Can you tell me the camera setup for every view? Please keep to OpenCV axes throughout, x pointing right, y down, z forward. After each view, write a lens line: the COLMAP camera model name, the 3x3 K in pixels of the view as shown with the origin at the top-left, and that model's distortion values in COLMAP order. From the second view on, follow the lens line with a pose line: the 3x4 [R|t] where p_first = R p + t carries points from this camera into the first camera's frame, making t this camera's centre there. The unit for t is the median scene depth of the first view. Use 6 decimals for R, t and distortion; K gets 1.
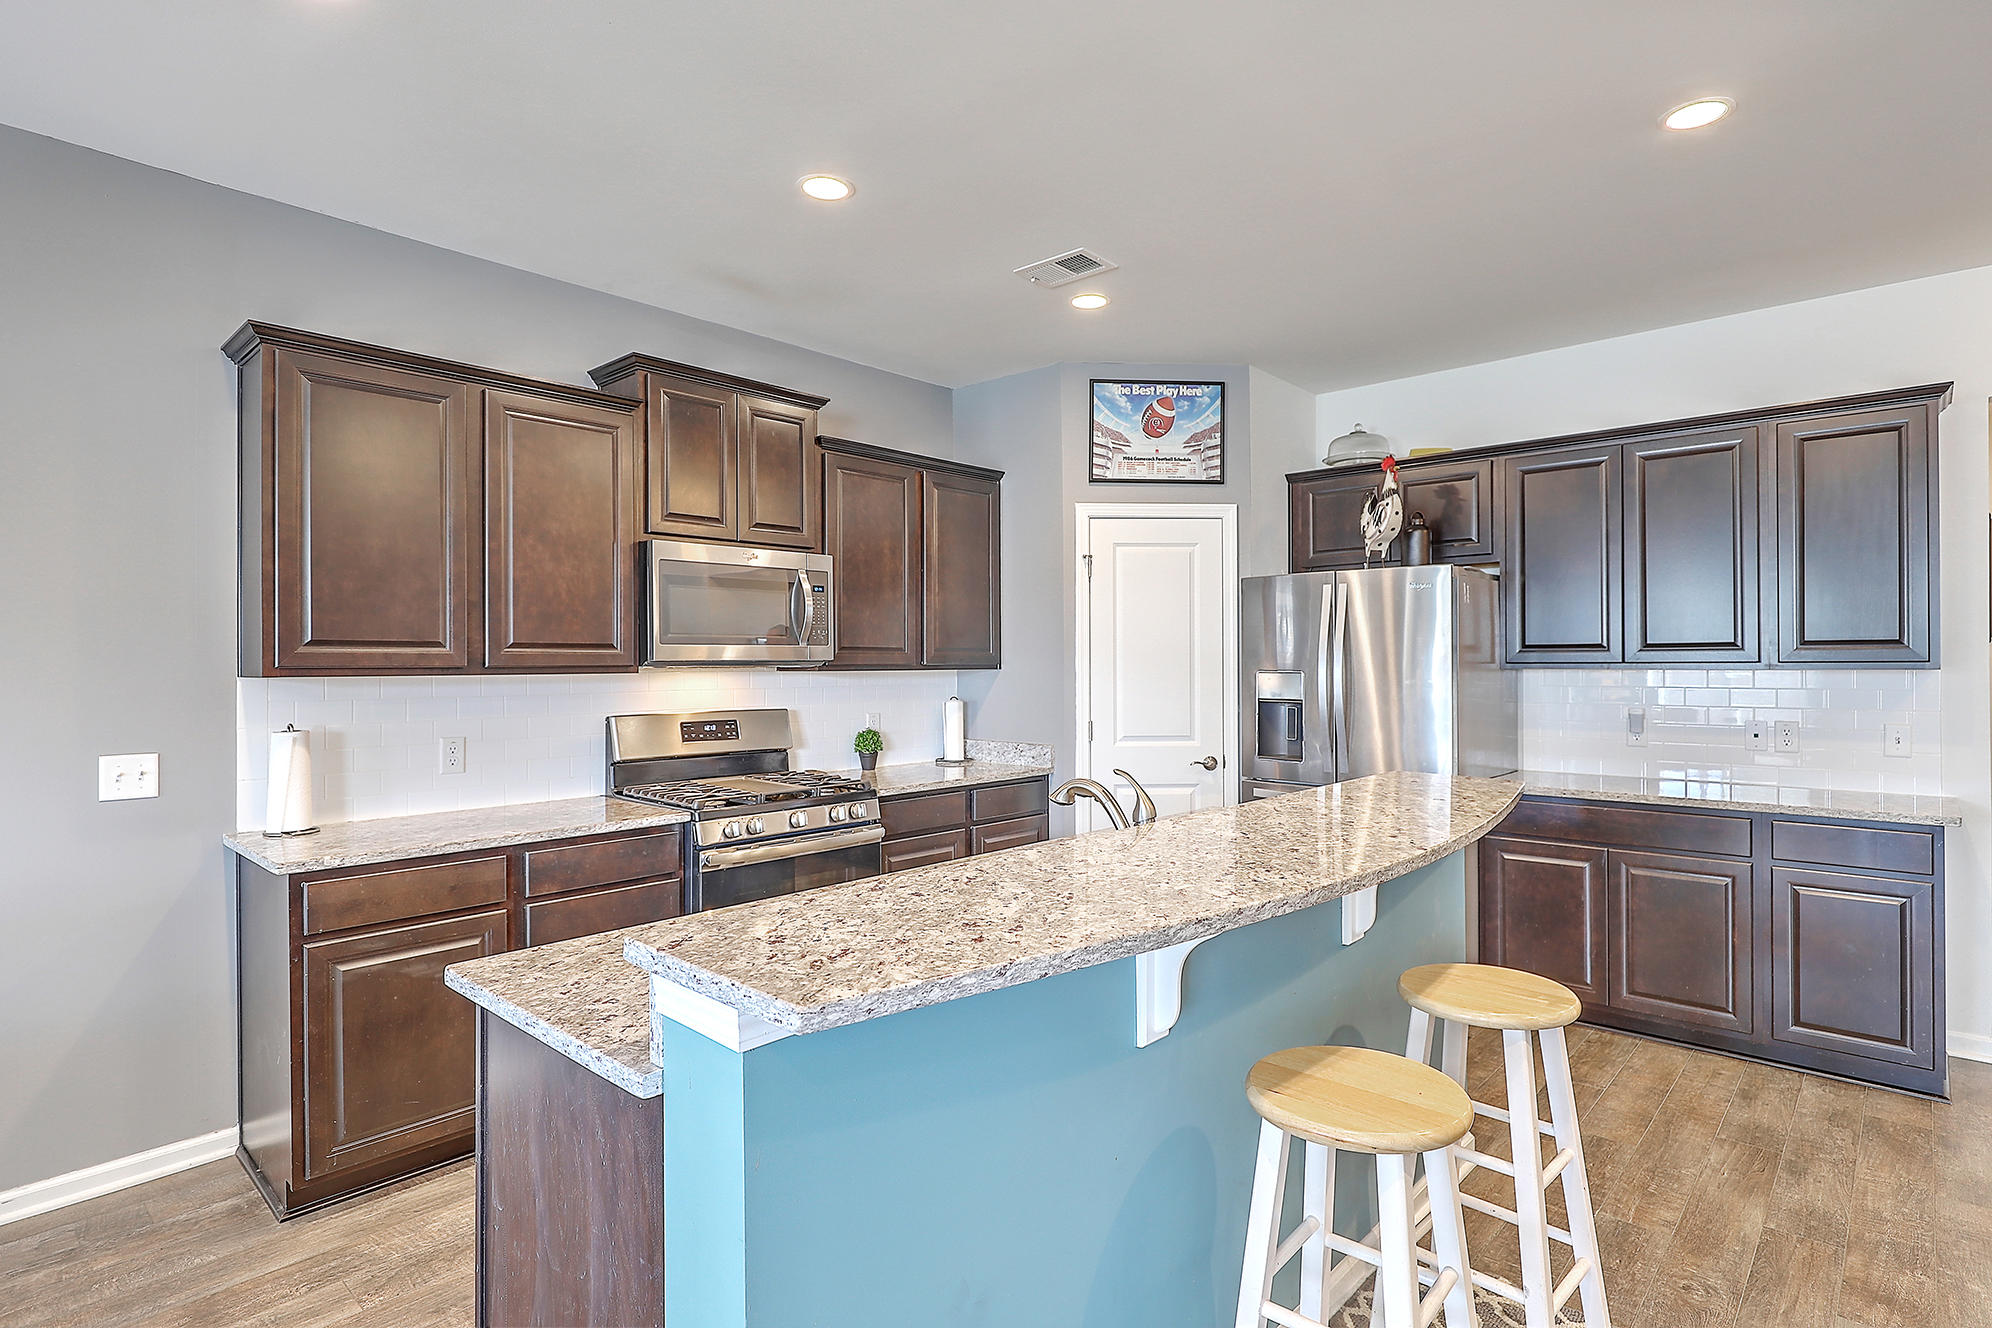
lens RADIAL K [[999.3, 0, 1000.0], [0, 999.3, 657.3], [0, 0, 1]] dist [-0.004985, -0.000522]
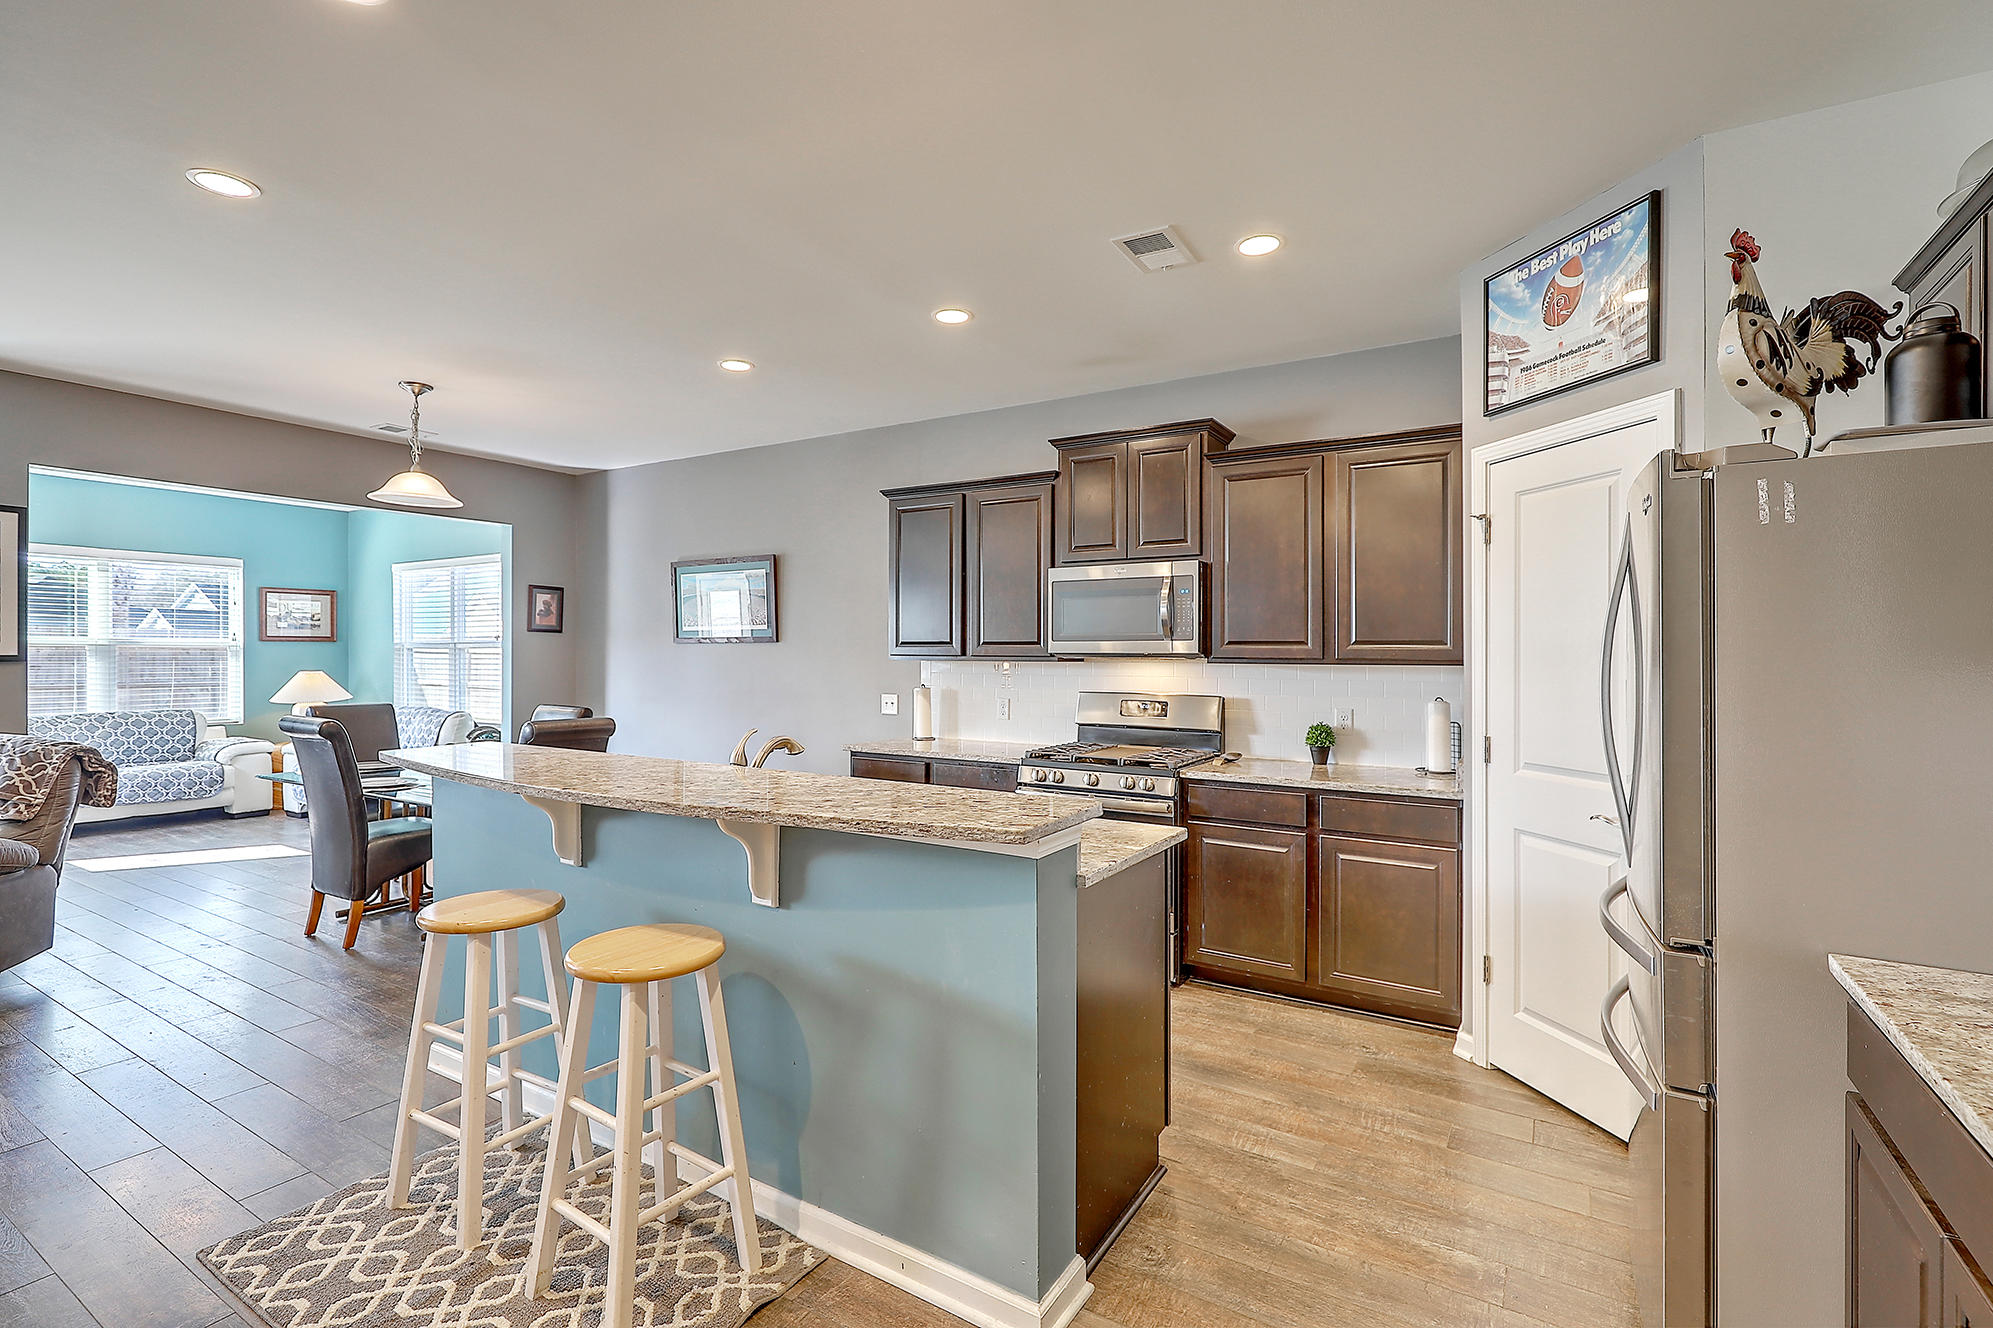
lens RADIAL K [[905.6, 0, 1002.1], [0, 905.6, 650.5], [0, 0, 1]] dist [-0.000396, -0.001665]
pose [[0.184785, 0.005061, -0.982766, 0.686068], [0.002746, 0.999980, 0.005666, -0.006058], [0.982775, -0.003745, 0.184768, 0.520074]]
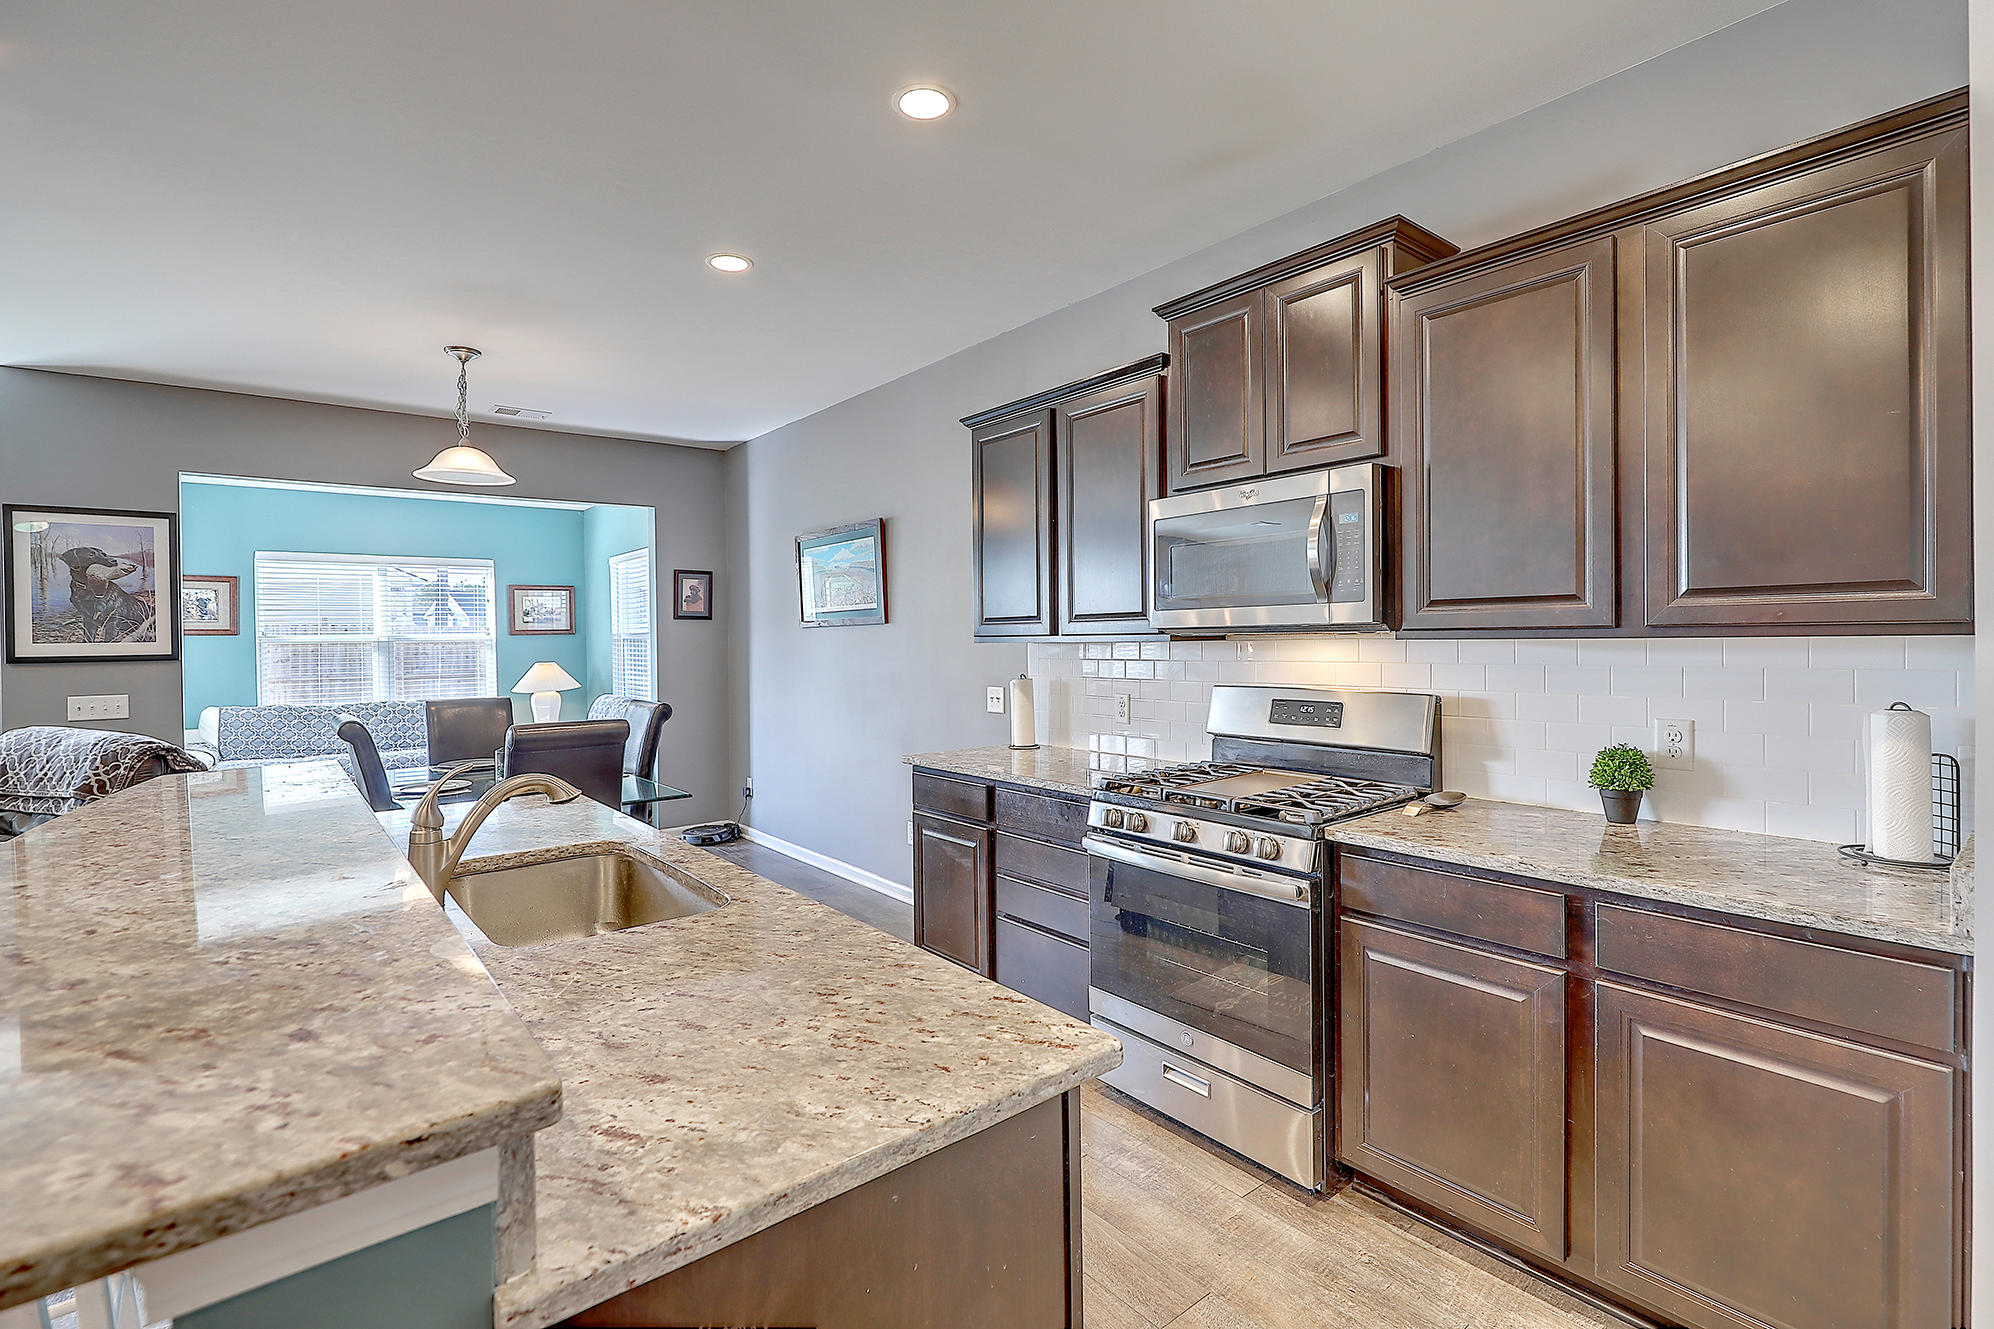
lens RADIAL K [[906.0, 0, 989.2], [0, 906.0, 654.0], [0, 0, 1]] dist [-0.000396, -0.001665]
pose [[-0.159939, 0.030546, -0.986654, 0.395347], [0.028335, 0.999251, 0.026343, 0.000291], [0.986720, -0.023744, -0.160685, 0.739191]]
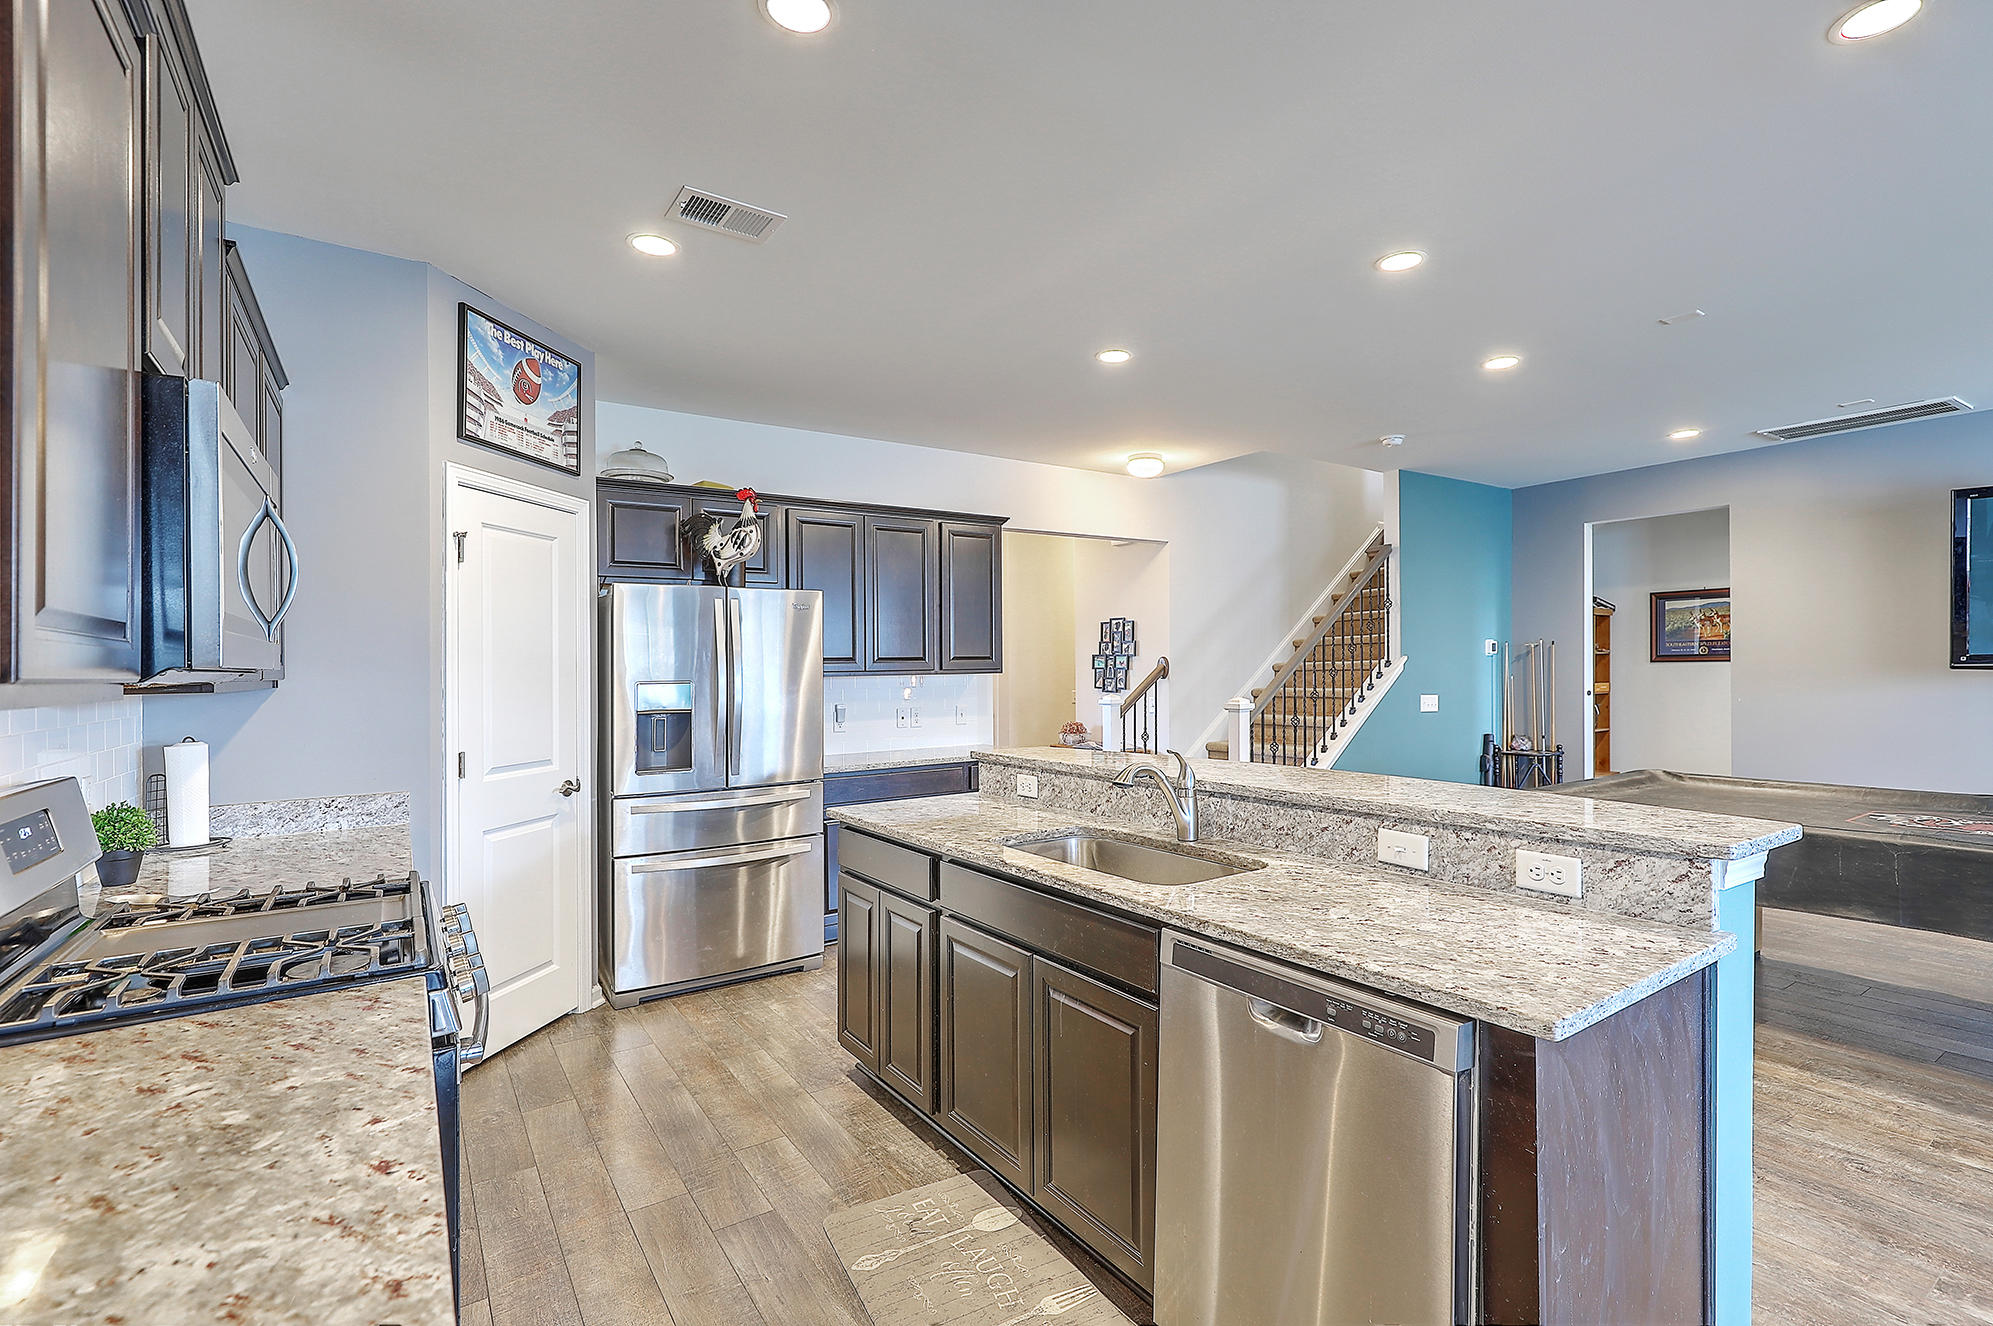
lens RADIAL K [[905.6, 0, 1006.8], [0, 905.6, 666.0], [0, 0, 1]] dist [-0.000396, -0.001665]
pose [[0.231393, 0.002345, 0.972857, -0.482884], [0.009782, 0.999941, -0.004737, 0.005460], [-0.972811, 0.010612, 0.231357, 0.439651]]
